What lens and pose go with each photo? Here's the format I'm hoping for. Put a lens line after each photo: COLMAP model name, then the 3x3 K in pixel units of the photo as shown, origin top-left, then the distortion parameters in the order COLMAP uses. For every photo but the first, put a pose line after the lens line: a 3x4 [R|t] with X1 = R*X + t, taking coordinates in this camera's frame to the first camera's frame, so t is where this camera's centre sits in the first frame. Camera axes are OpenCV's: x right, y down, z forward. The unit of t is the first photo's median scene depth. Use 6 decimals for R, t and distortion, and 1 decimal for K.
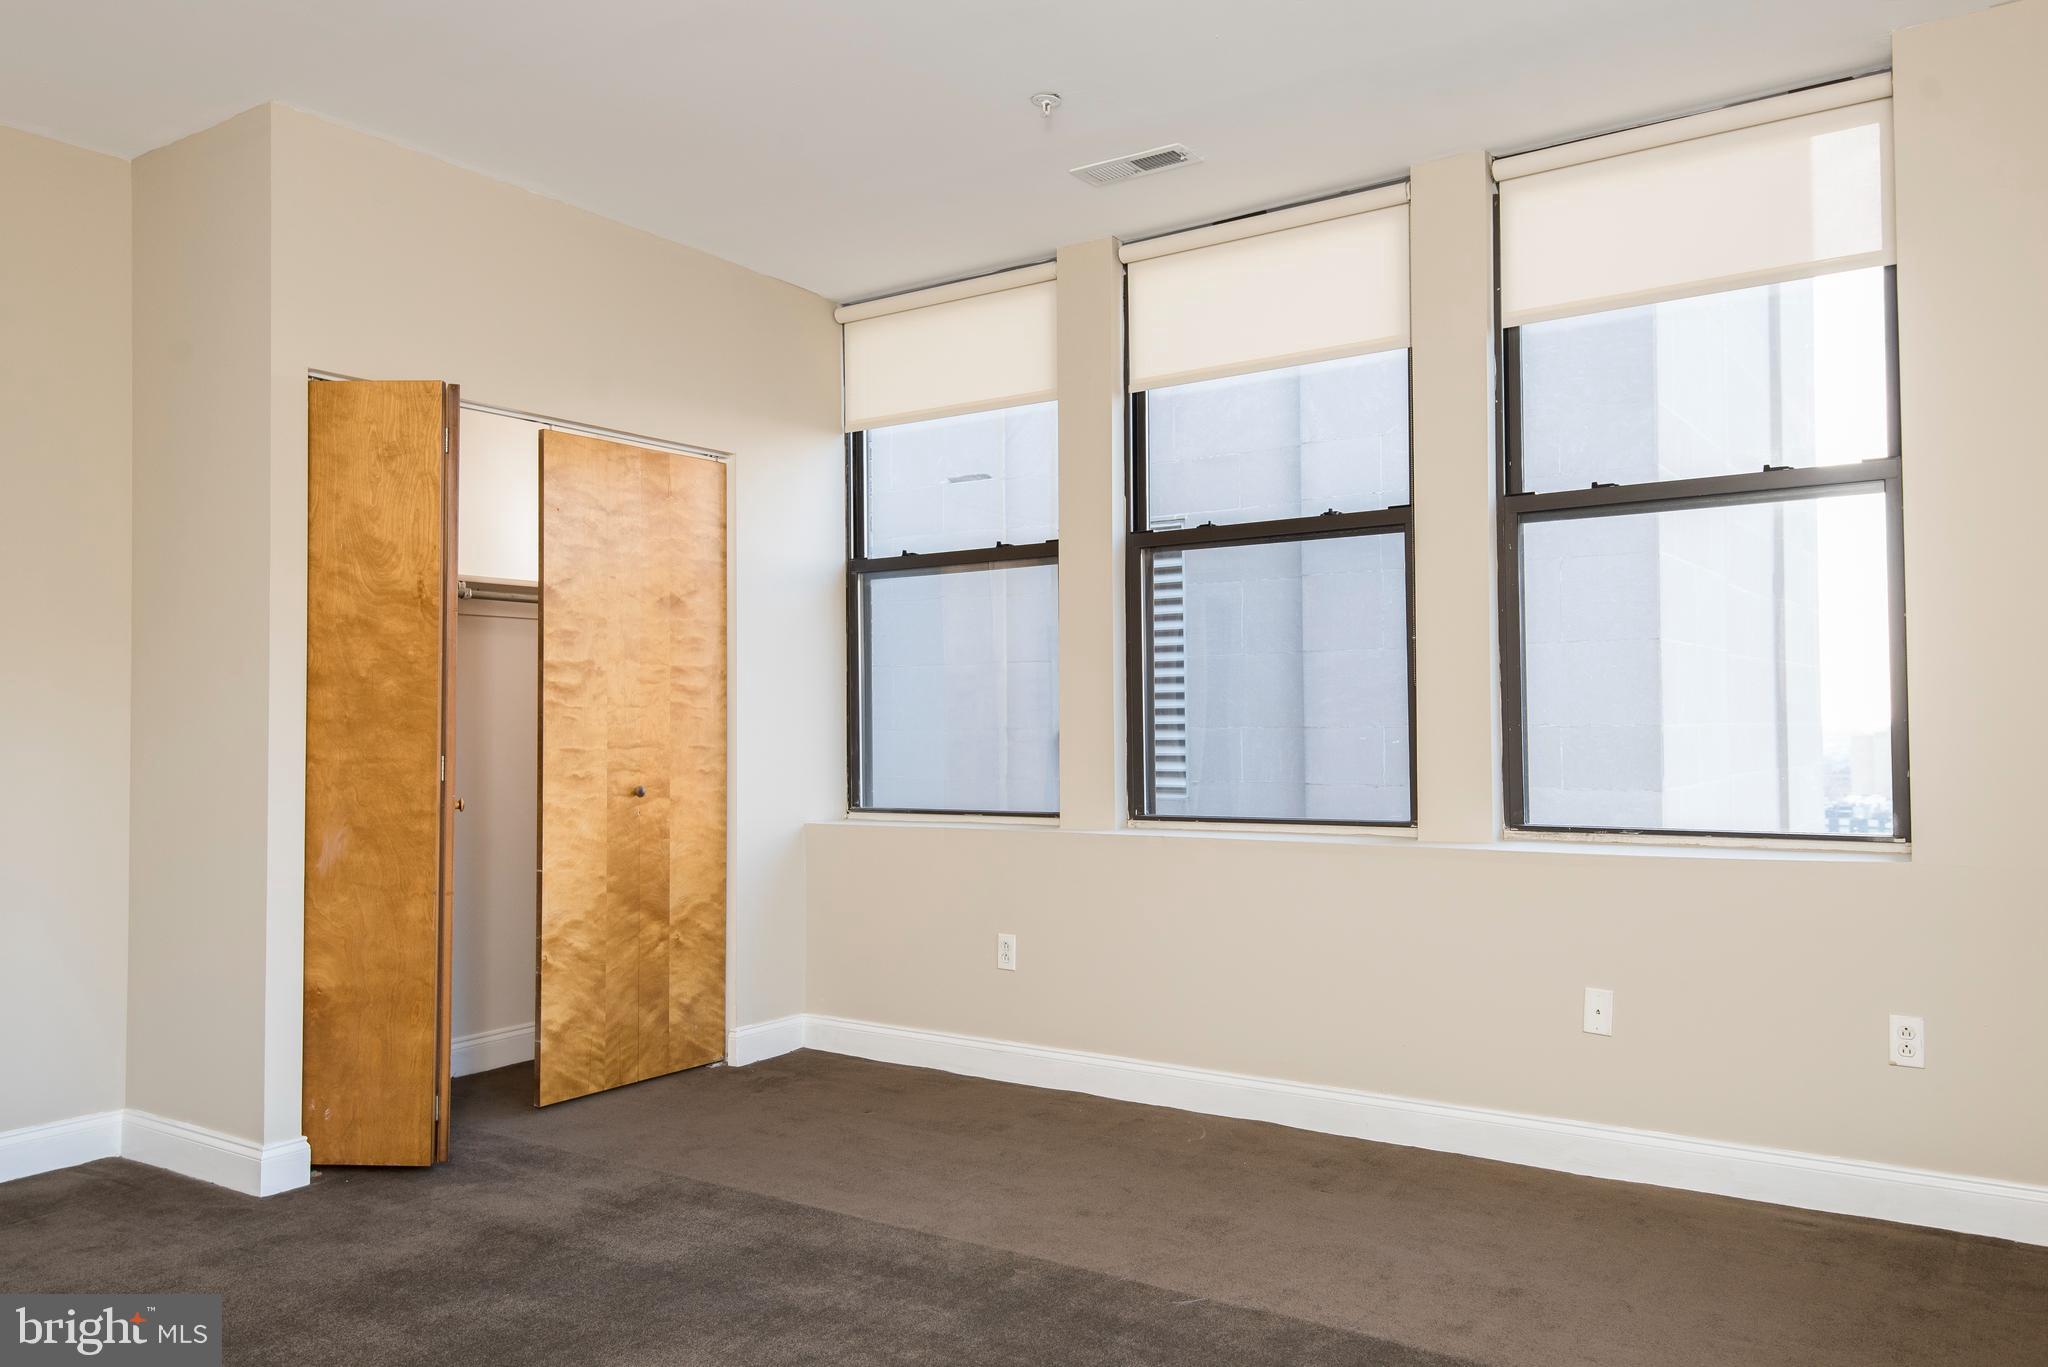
lens RADIAL K [[1526.8, 0, 1012.4], [0, 1526.8, 689.5], [0, 0, 1]] dist [0.025553, -0.008393]
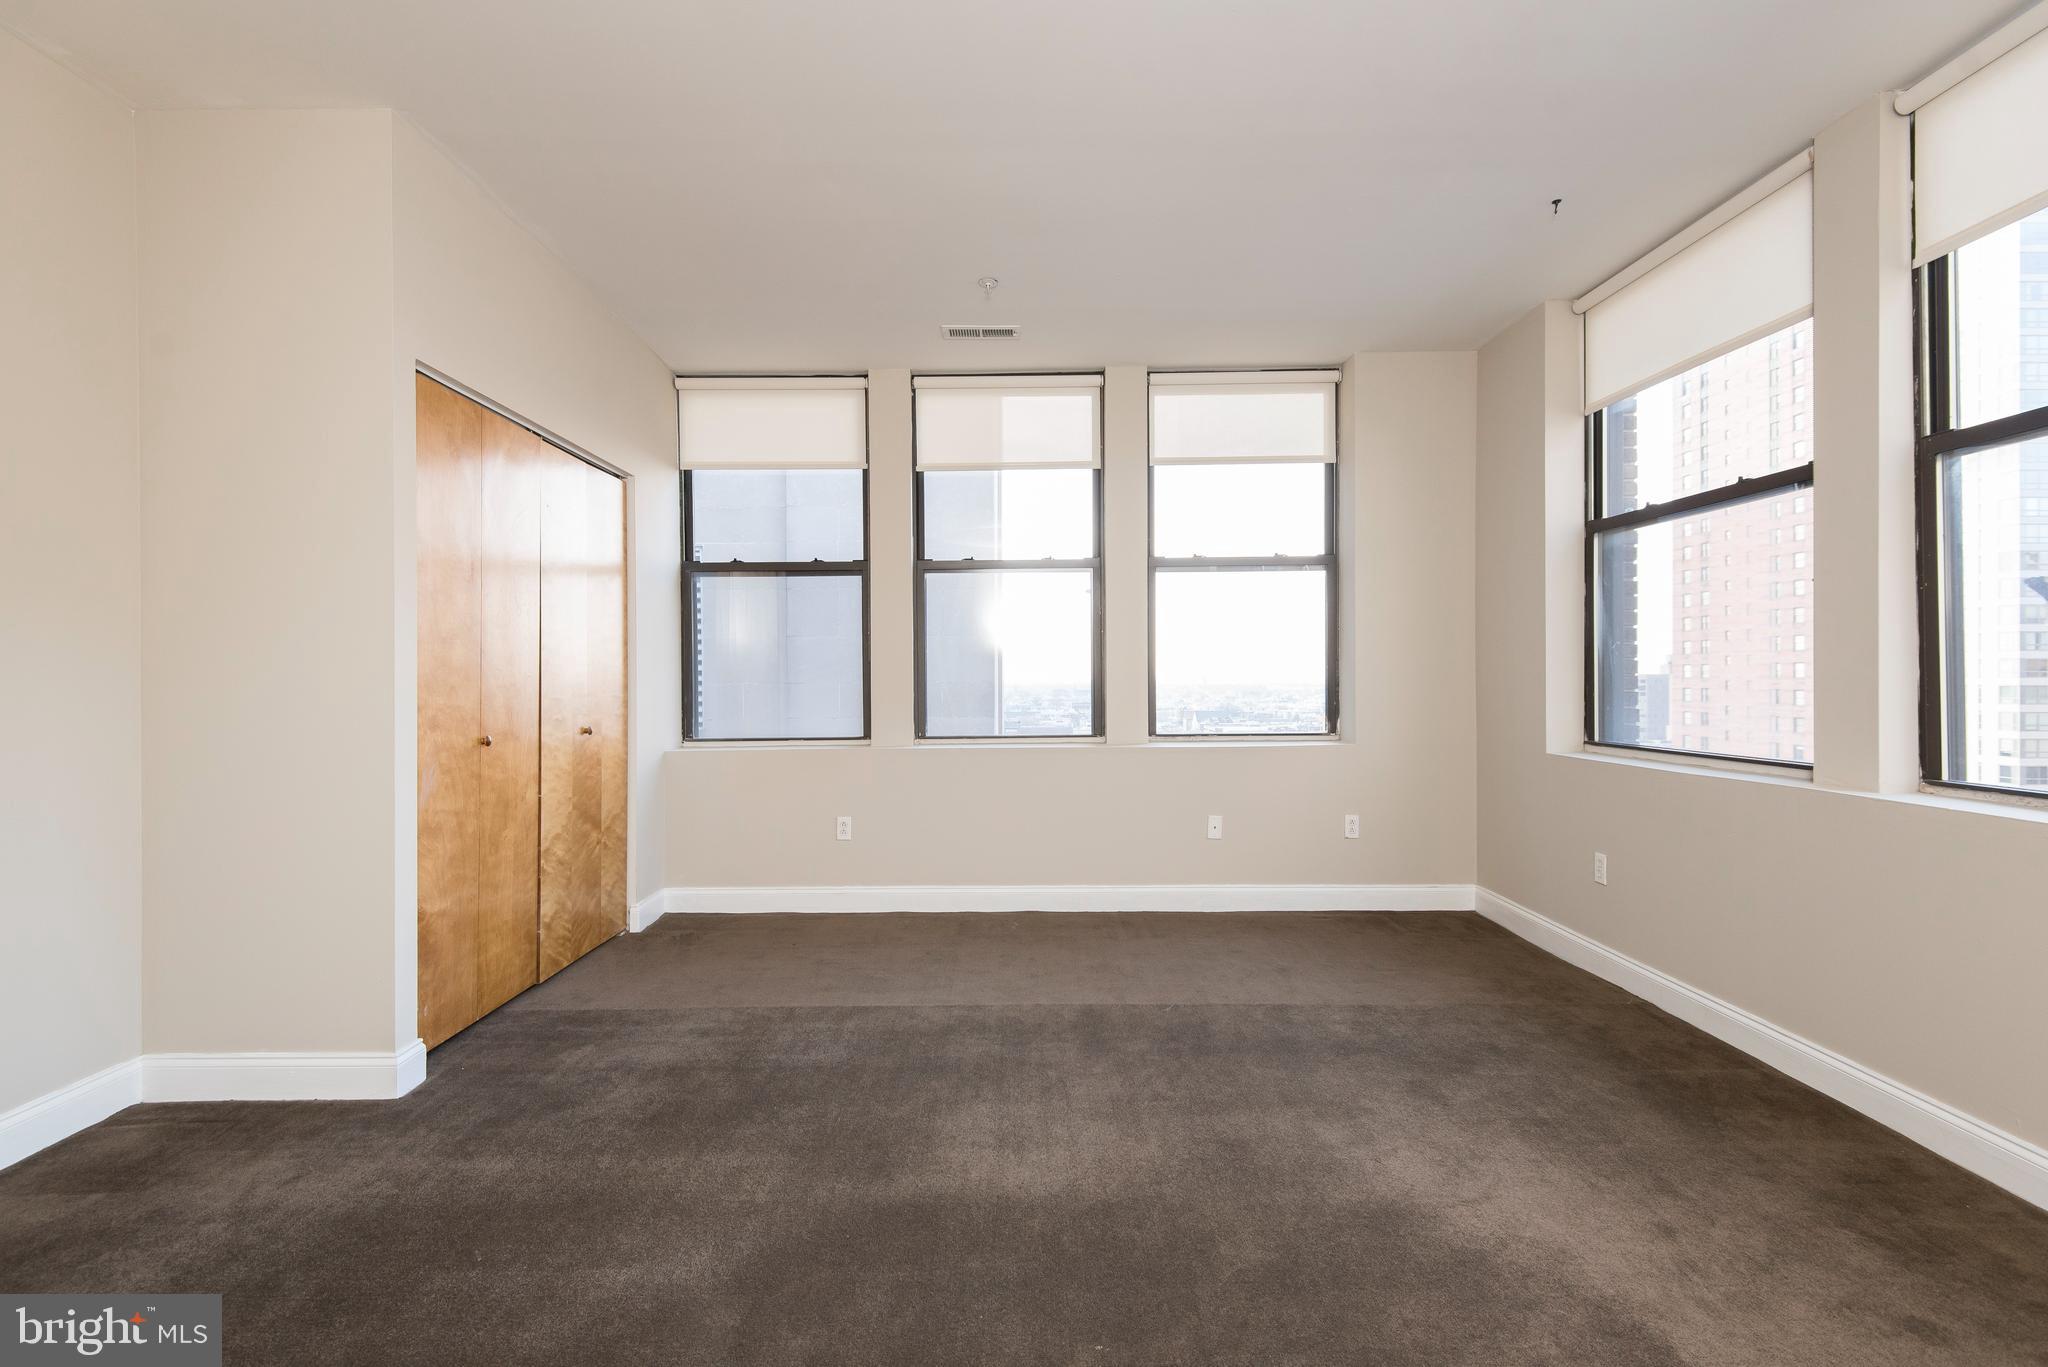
lens RADIAL K [[922.1, 0, 1015.5], [0, 922.1, 683.0], [0, 0, 1]] dist [0.036775, -0.022267]
pose [[0.822510, -0.001008, 0.568749, -0.406373], [-0.013625, 0.999677, 0.021475, 0.004097], [-0.568587, -0.025412, 0.822230, 0.151139]]
